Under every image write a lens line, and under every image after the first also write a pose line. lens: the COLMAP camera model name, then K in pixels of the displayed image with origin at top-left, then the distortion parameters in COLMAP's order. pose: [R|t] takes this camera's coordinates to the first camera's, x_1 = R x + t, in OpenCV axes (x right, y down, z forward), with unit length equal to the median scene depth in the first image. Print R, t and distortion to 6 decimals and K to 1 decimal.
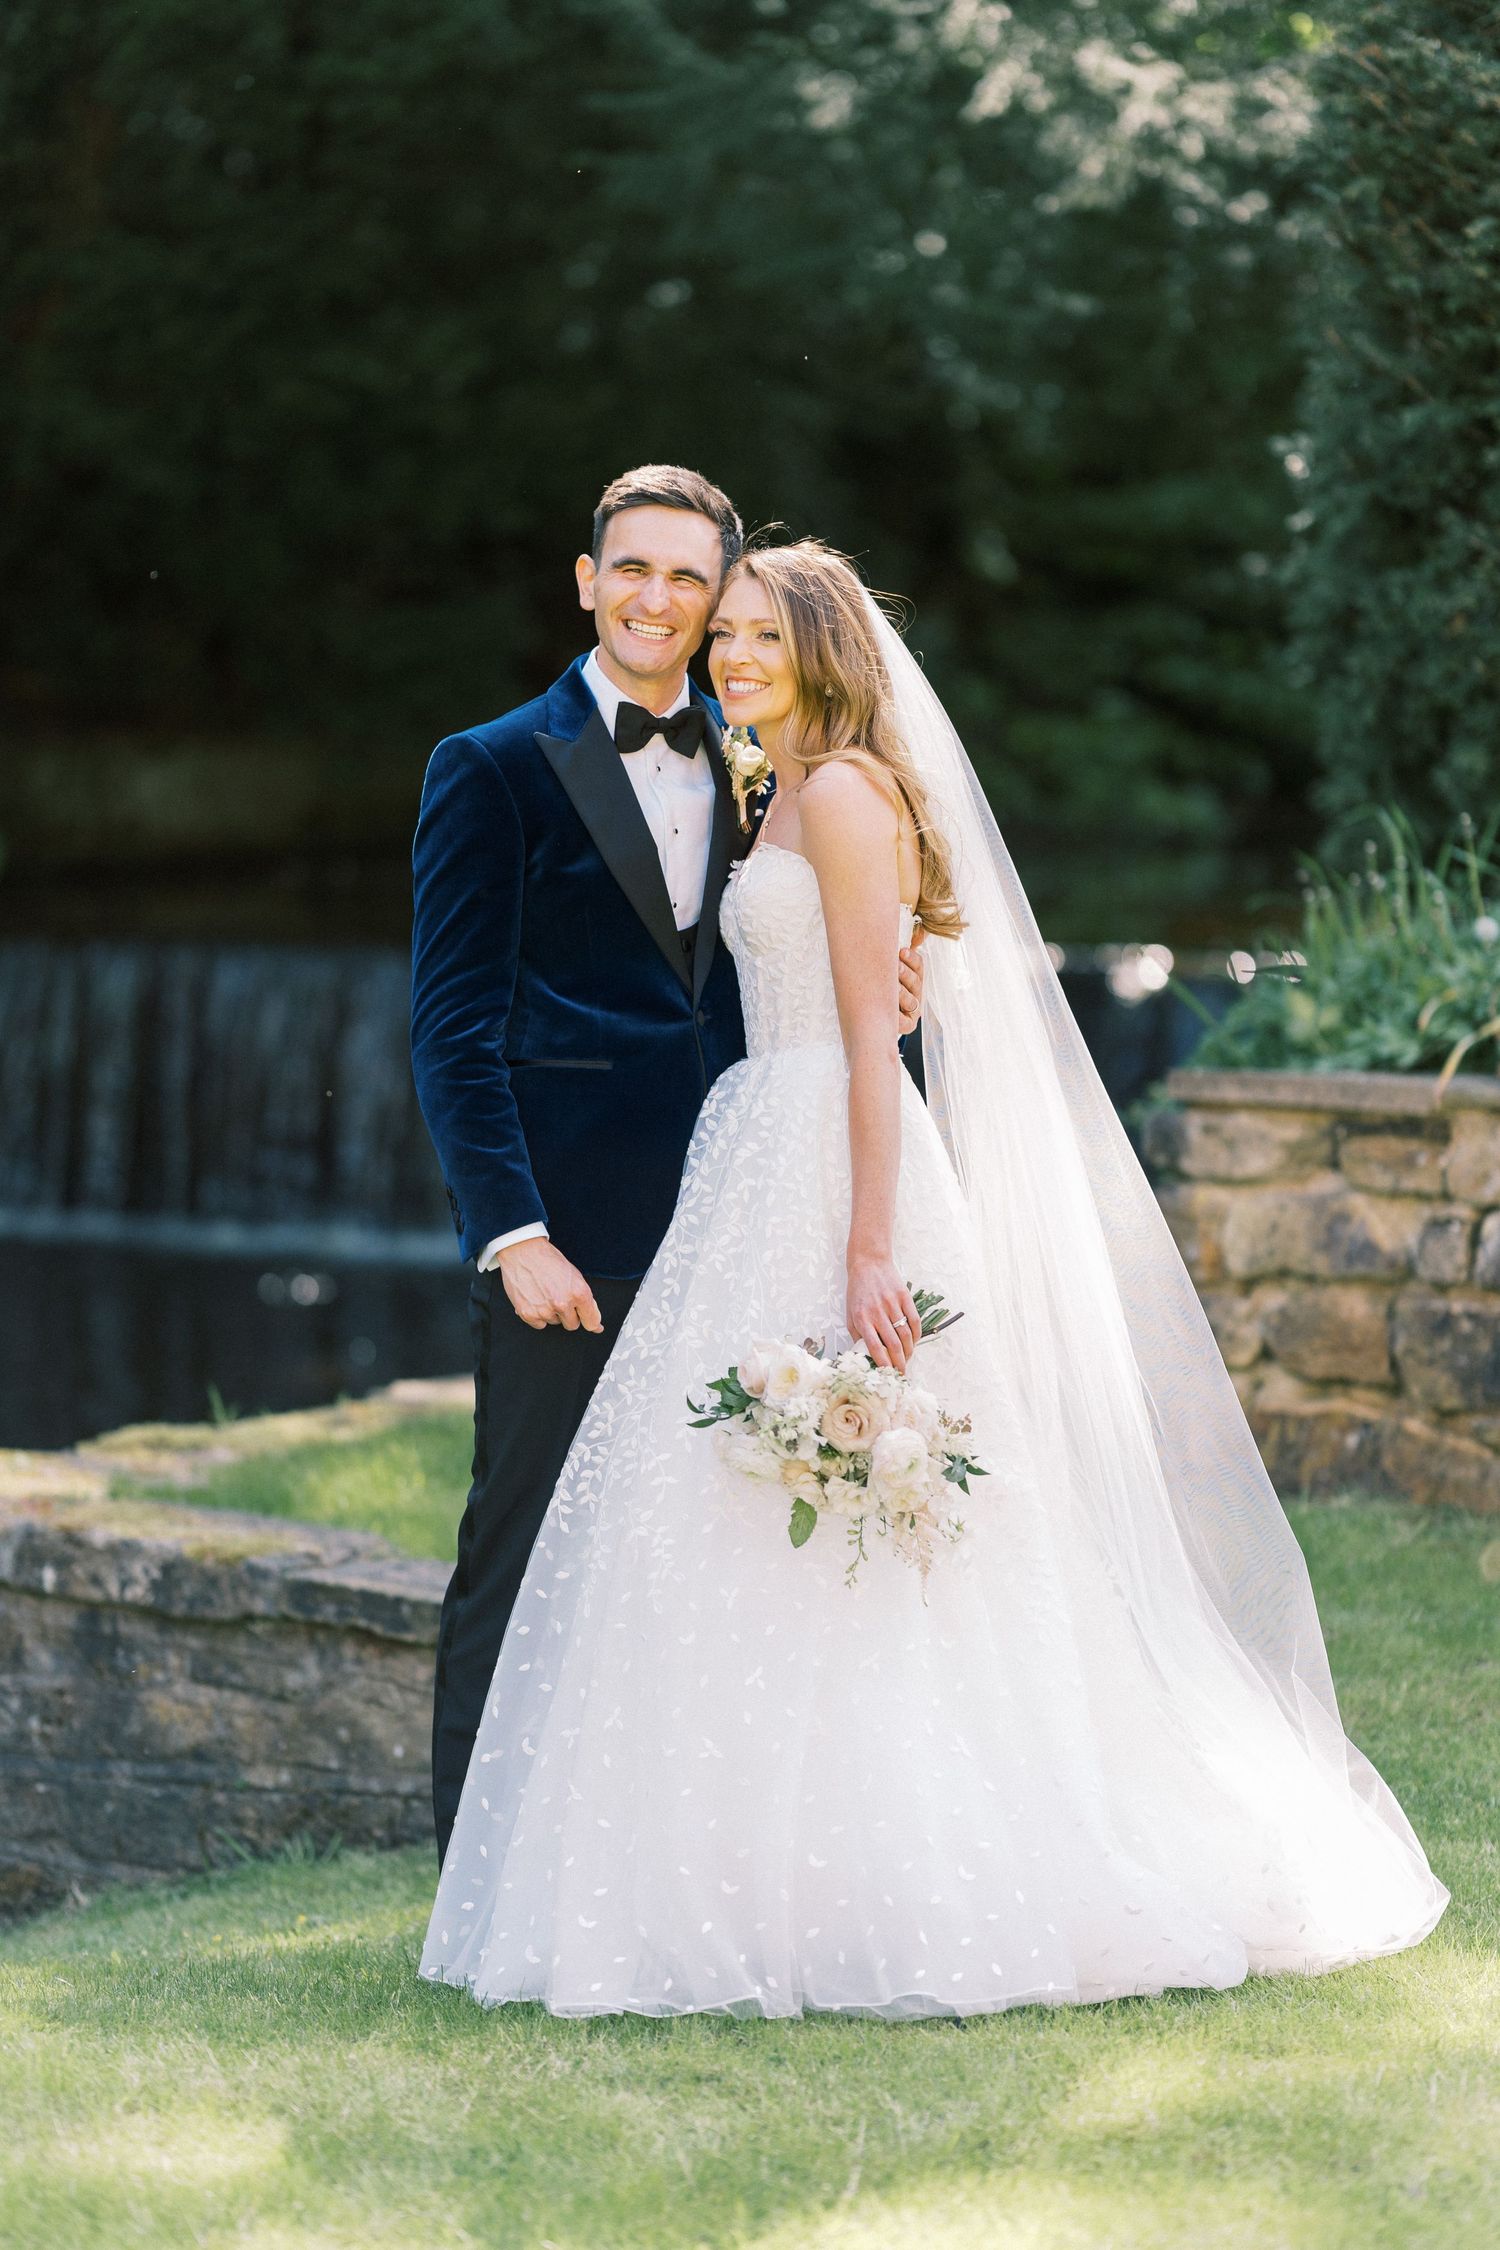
lens RADIAL K [[5835.6, 0, 750.0], [0, 5835.6, 1125.0], [0, 0, 1]] dist [-0.030028, 0.919747]
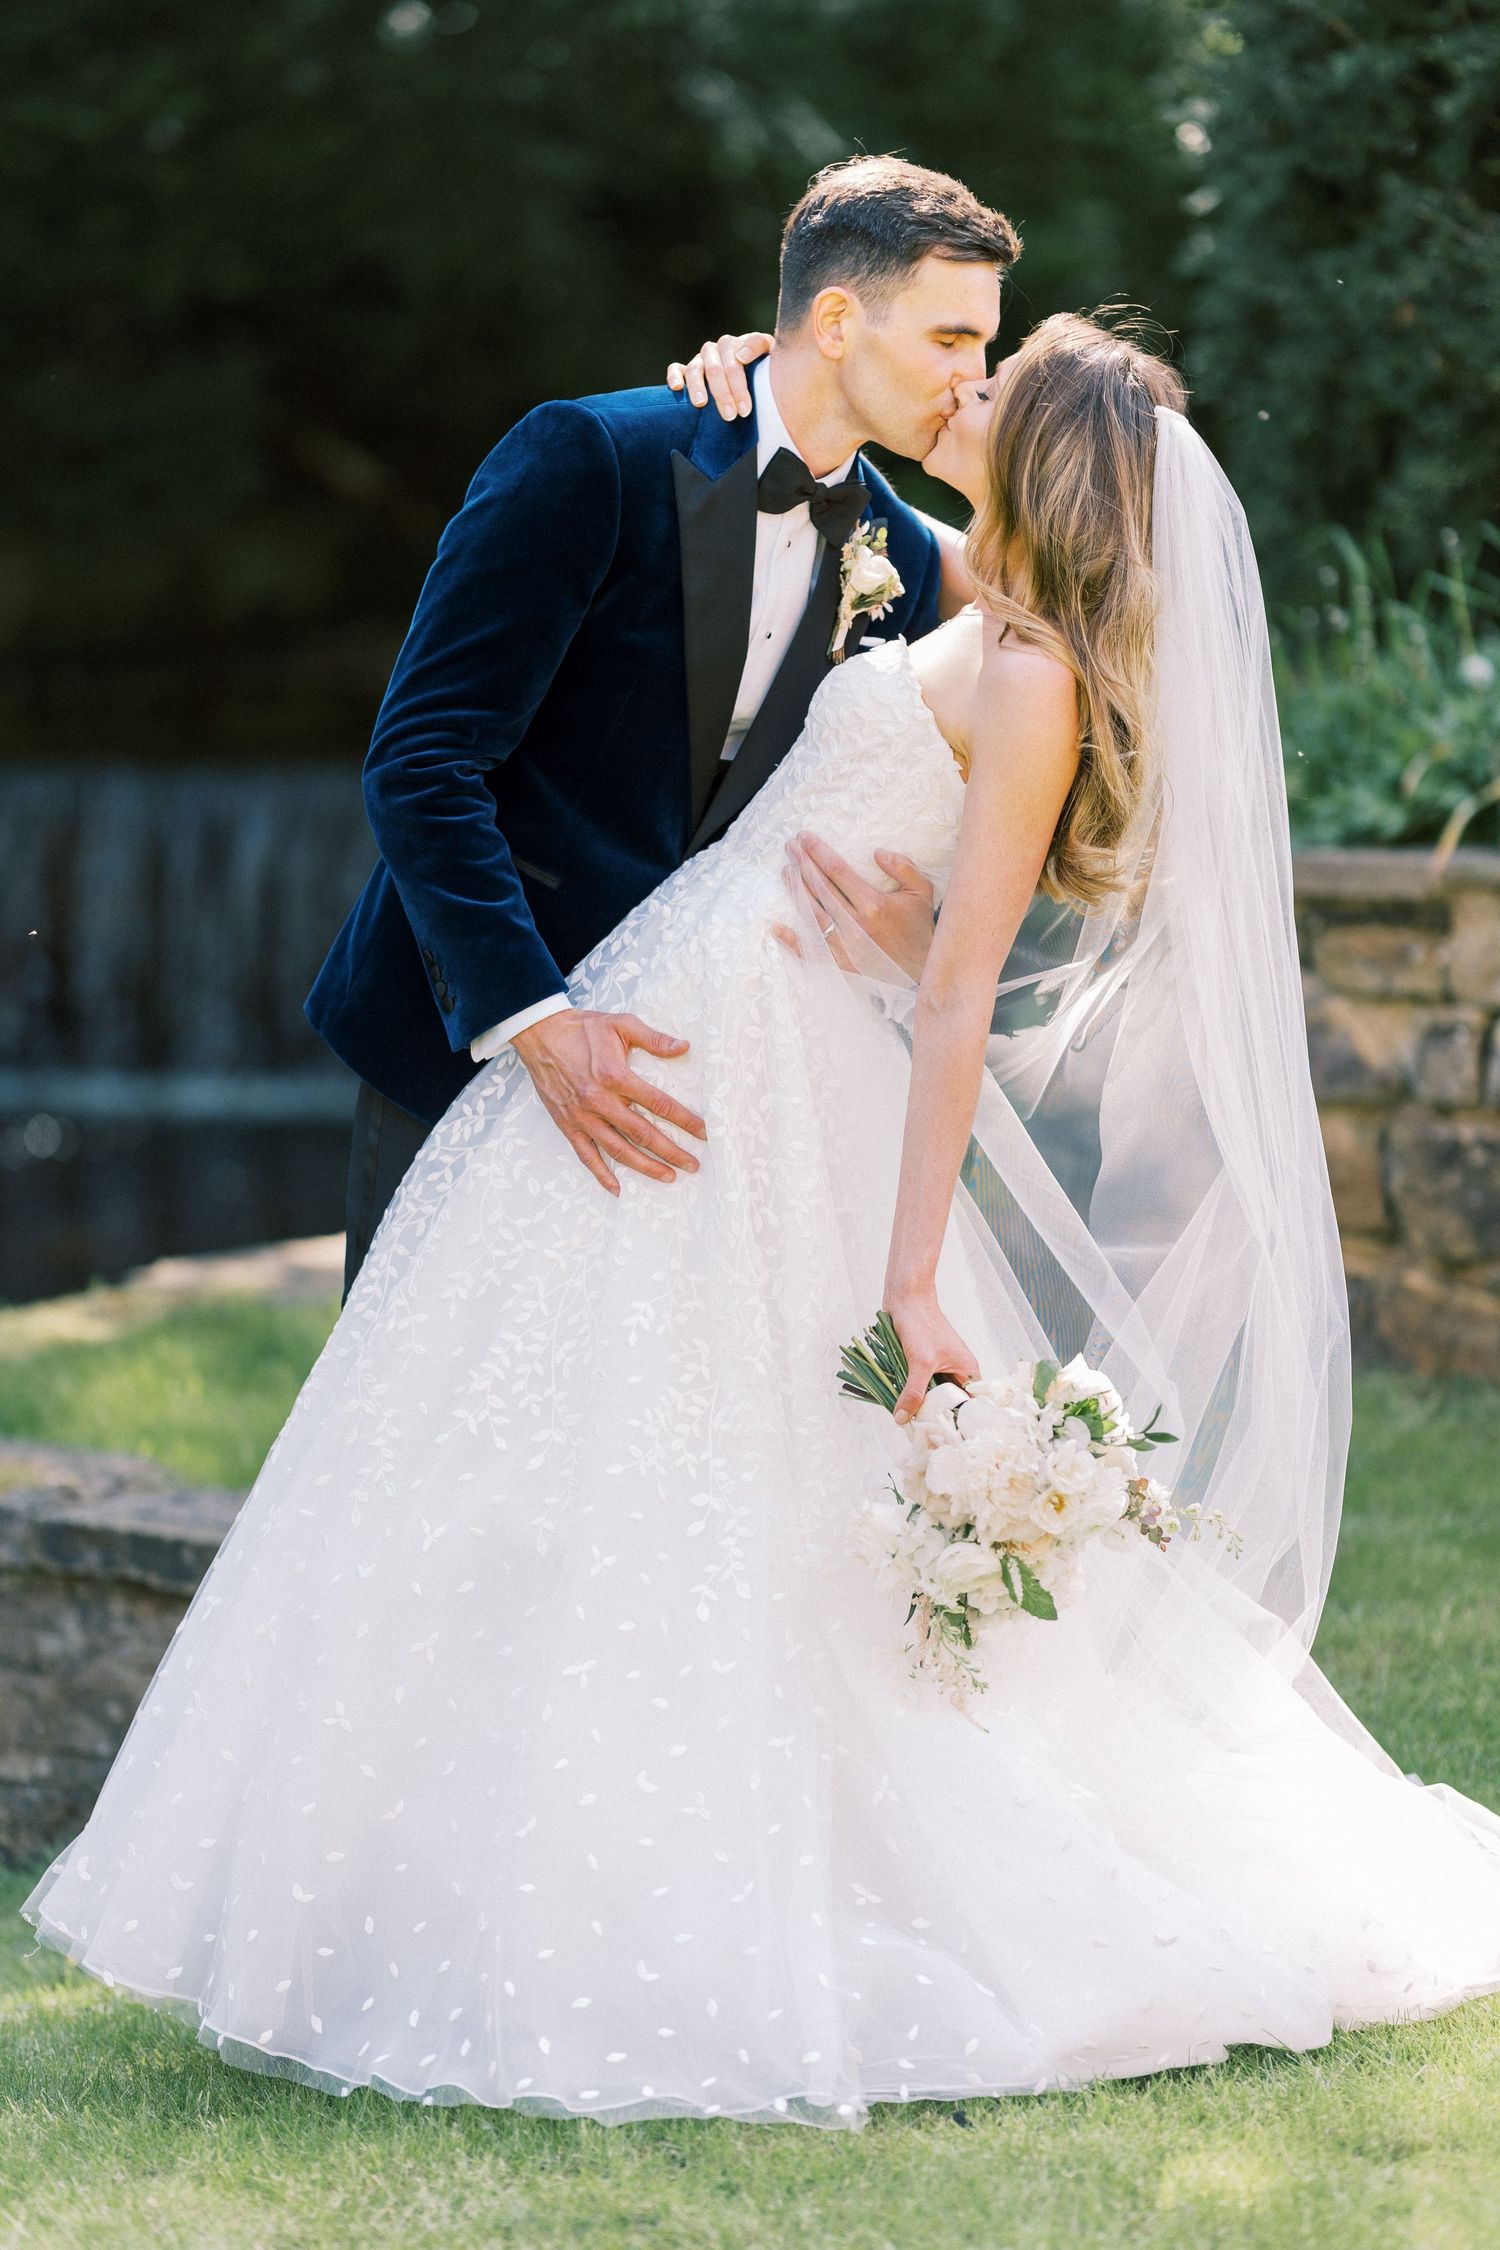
lens RADIAL K [[5835.6, 0, 750.0], [0, 5835.6, 1125.0], [0, 0, 1]] dist [-0.030028, 0.919747]
pose [[0.998445, -0.031641, 0.045891, -0.016059], [0.030238, 0.999063, 0.030952, 0.001759], [-0.046827, -0.029516, 0.998467, 0.189698]]
